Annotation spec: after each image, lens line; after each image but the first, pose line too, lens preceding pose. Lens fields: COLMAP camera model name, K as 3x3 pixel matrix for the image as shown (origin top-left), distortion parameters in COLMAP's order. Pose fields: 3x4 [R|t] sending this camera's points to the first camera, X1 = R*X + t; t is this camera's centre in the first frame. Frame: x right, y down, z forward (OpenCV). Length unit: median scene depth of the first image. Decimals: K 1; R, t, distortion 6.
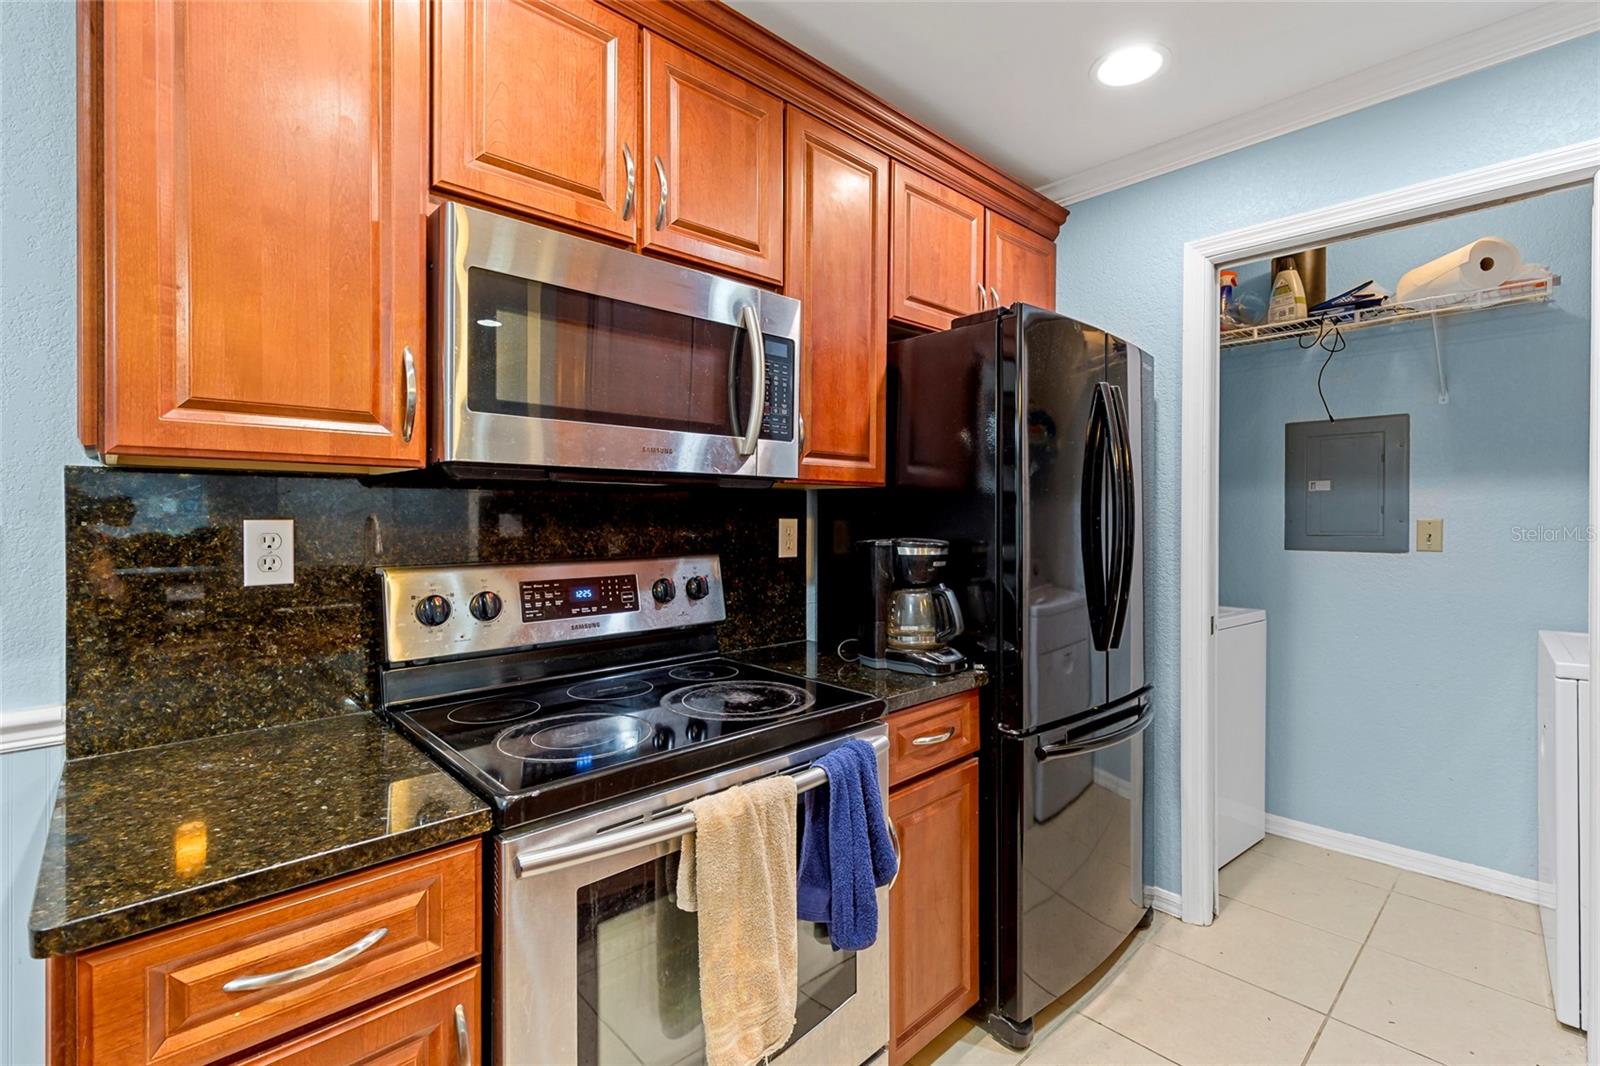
lens RADIAL K [[728.4, 0, 806.4], [0, 728.4, 519.2], [0, 0, 1]] dist [0.004027, -0.001980]
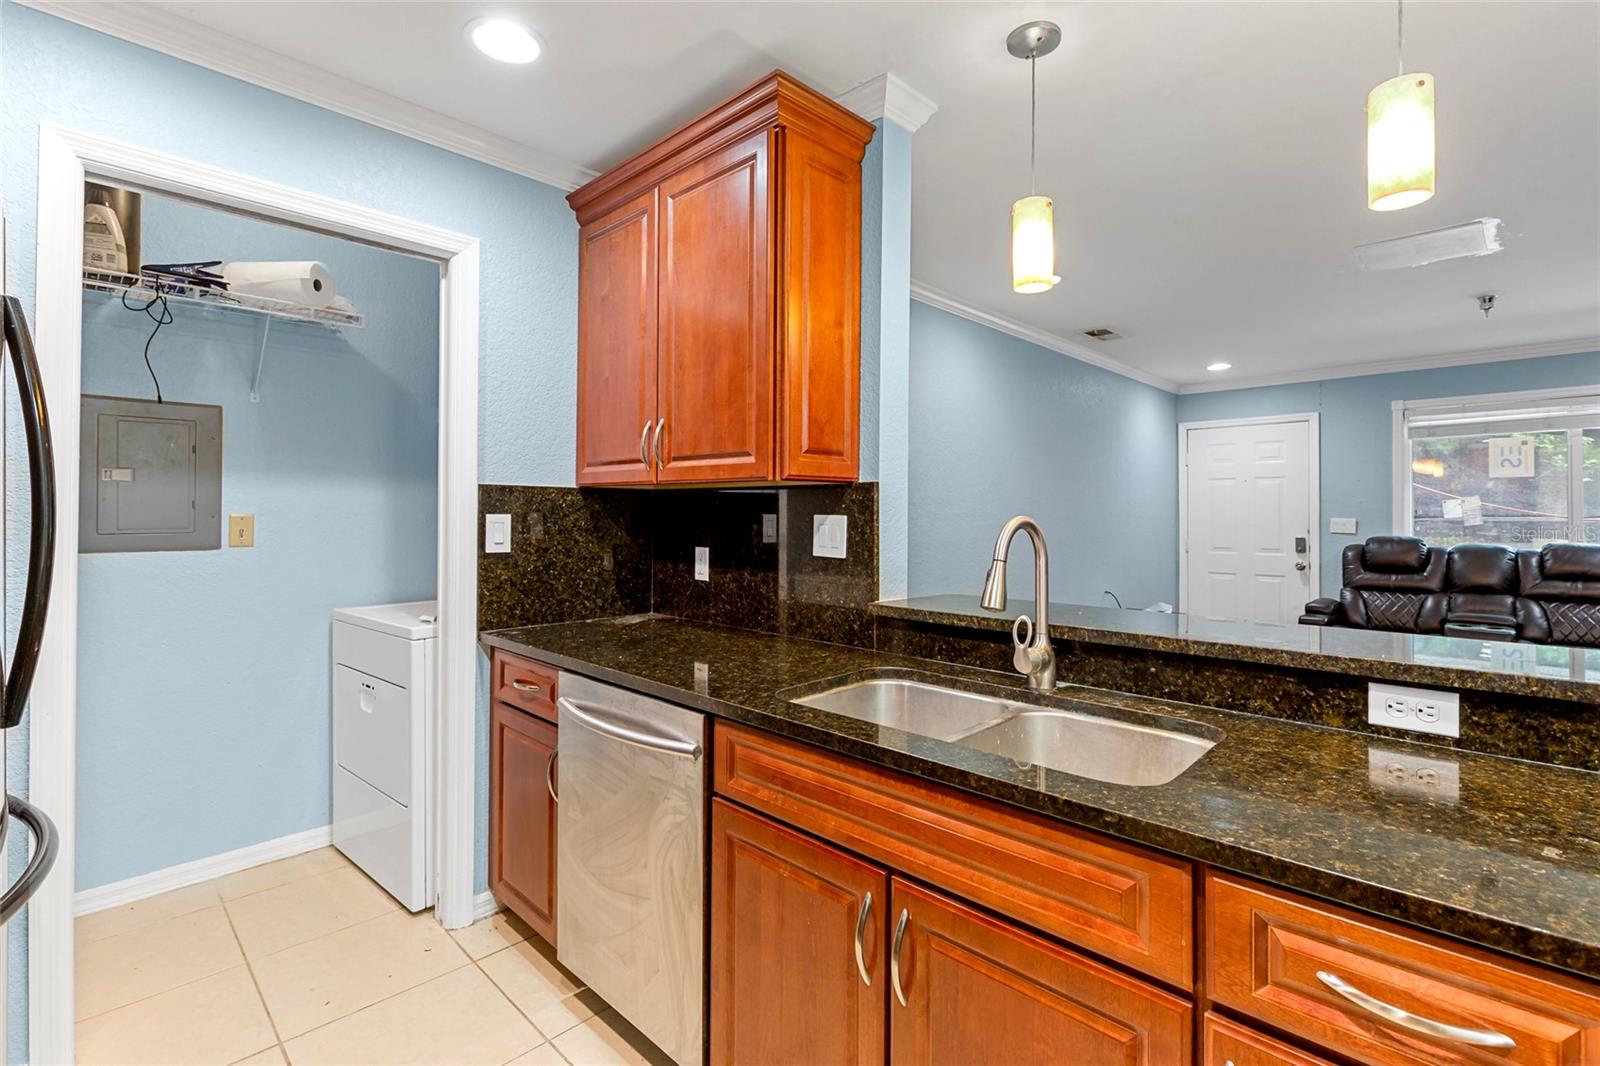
lens RADIAL K [[728.4, 0, 811.3], [0, 728.4, 510.7], [0, 0, 1]] dist [0.004027, -0.001980]
pose [[-0.038060, 0.004063, 0.999267, -0.272170], [0.001389, 0.999991, -0.004013, -0.000256], [-0.999274, 0.001235, -0.038065, 0.382066]]
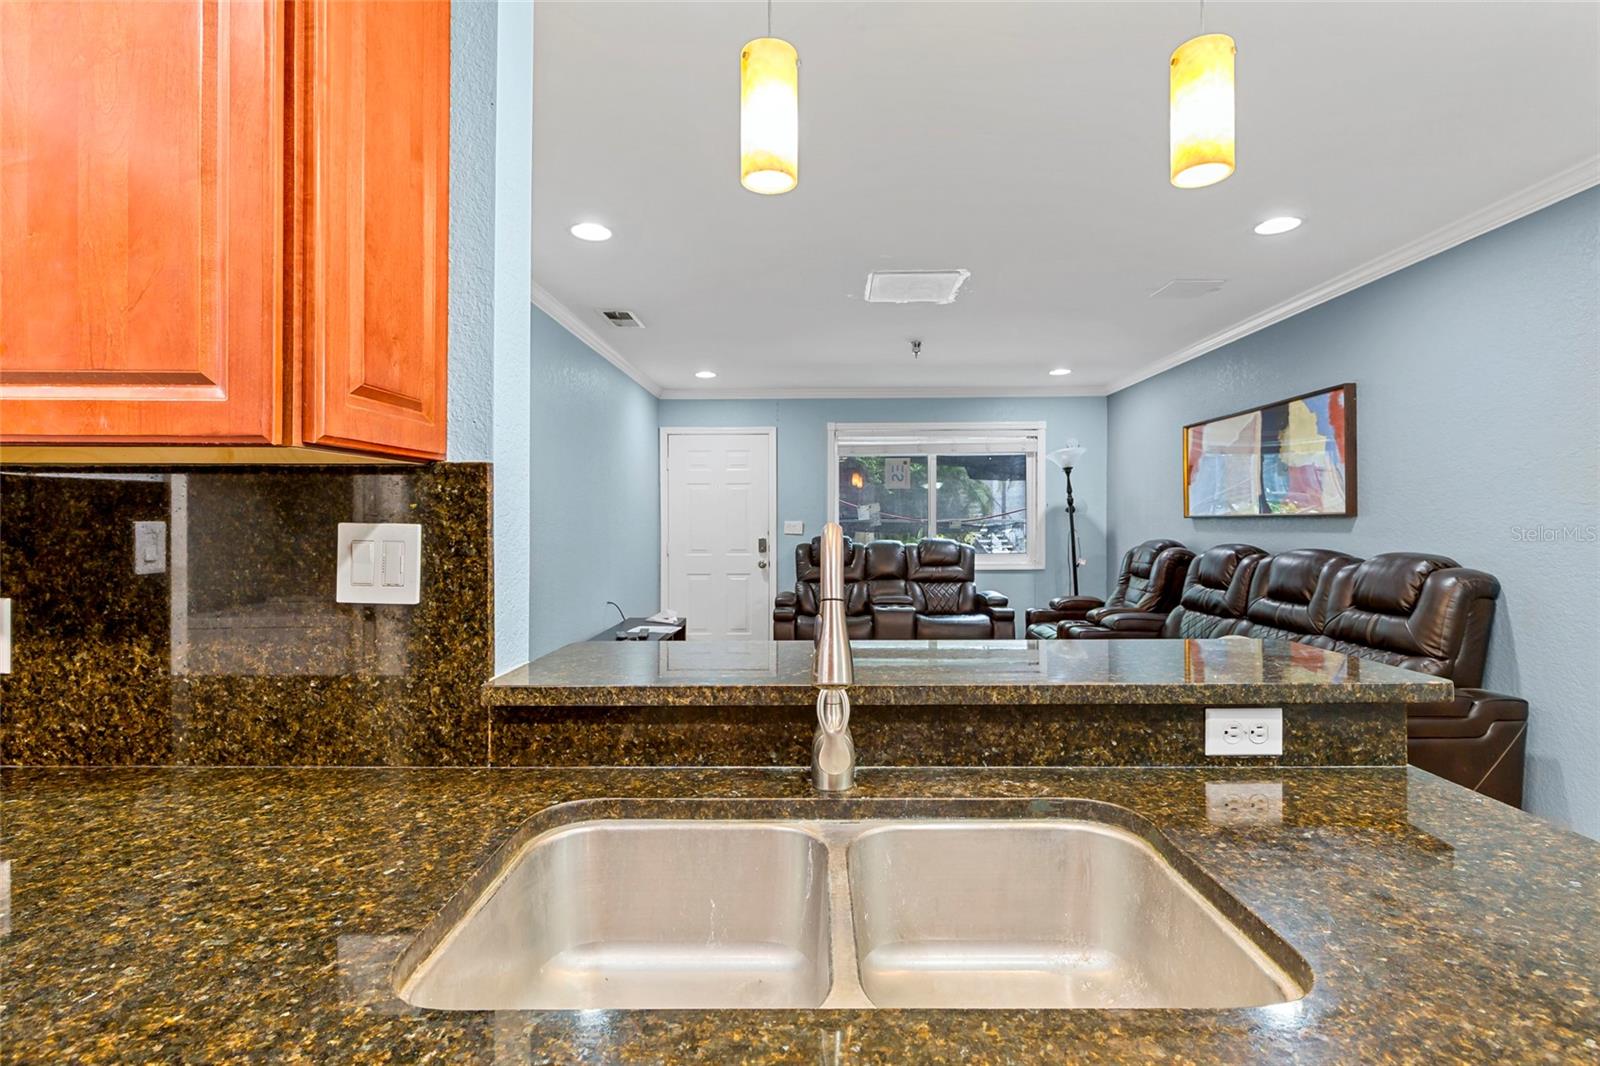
lens RADIAL K [[728.4, 0, 809.8], [0, 728.4, 517.2], [0, 0, 1]] dist [0.004027, -0.001980]
pose [[-0.715645, 0.001819, 0.698462, 0.224801], [0.004490, 0.999988, 0.001996, -0.002075], [-0.698450, 0.004565, -0.715644, 0.496718]]
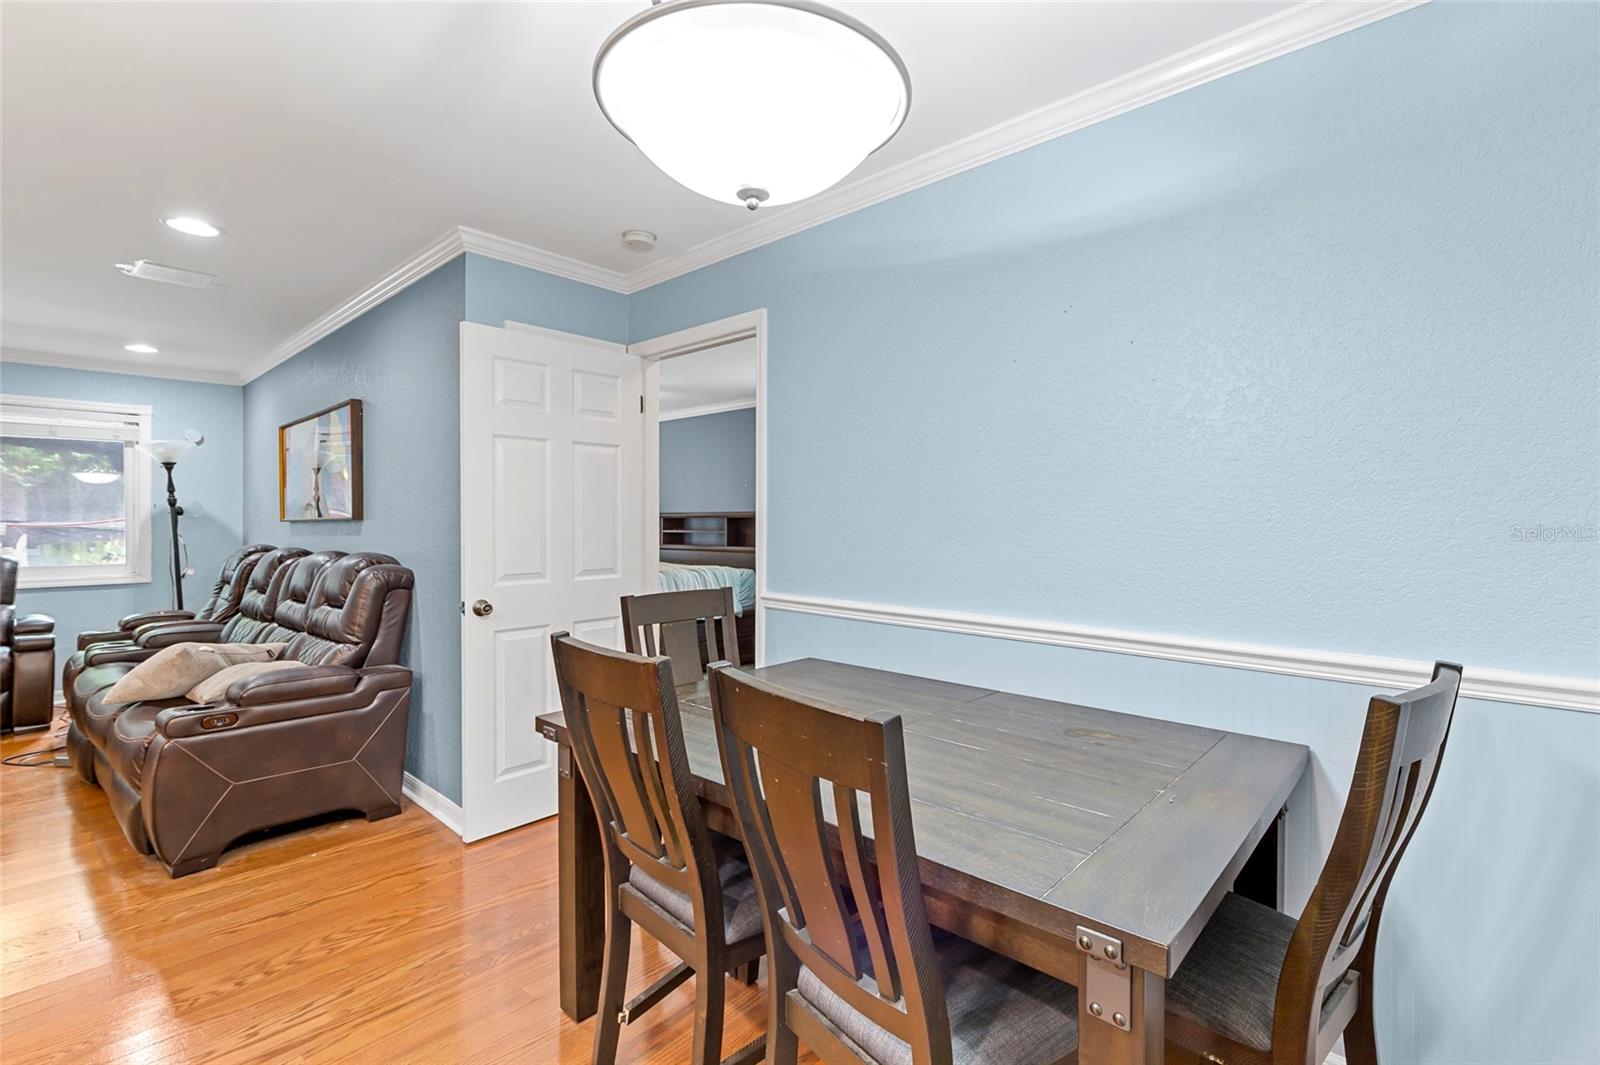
lens RADIAL K [[728.4, 0, 811.0], [0, 728.4, 533.3], [0, 0, 1]] dist [0.004027, -0.001980]
pose [[-0.998502, -0.002018, -0.054679, -0.694588], [-0.003013, 0.999831, 0.018121, 0.001152], [0.054634, 0.018258, -0.998340, 0.285857]]
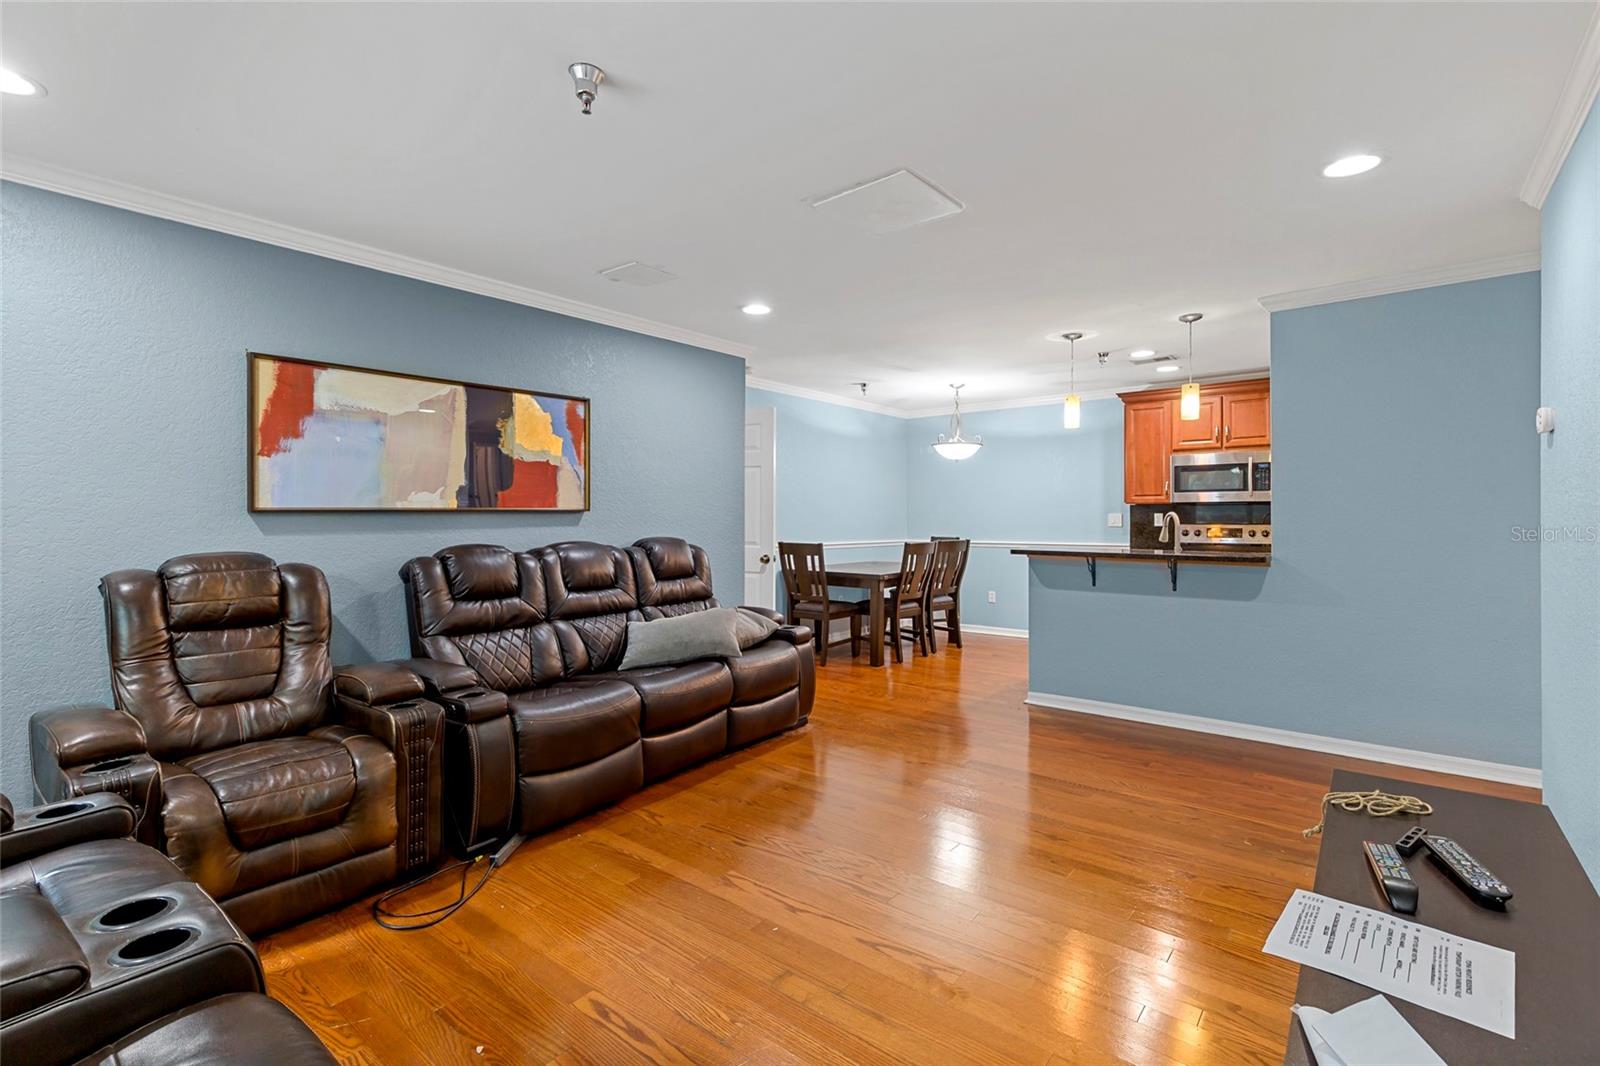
lens RADIAL K [[728.4, 0, 808.2], [0, 728.4, 520.5], [0, 0, 1]] dist [0.004027, -0.001980]
pose [[0.134165, -0.000093, -0.990959, 2.966836], [0.001482, 0.999999, 0.000107, 0.033904], [0.990958, -0.001483, 0.134165, -1.558034]]
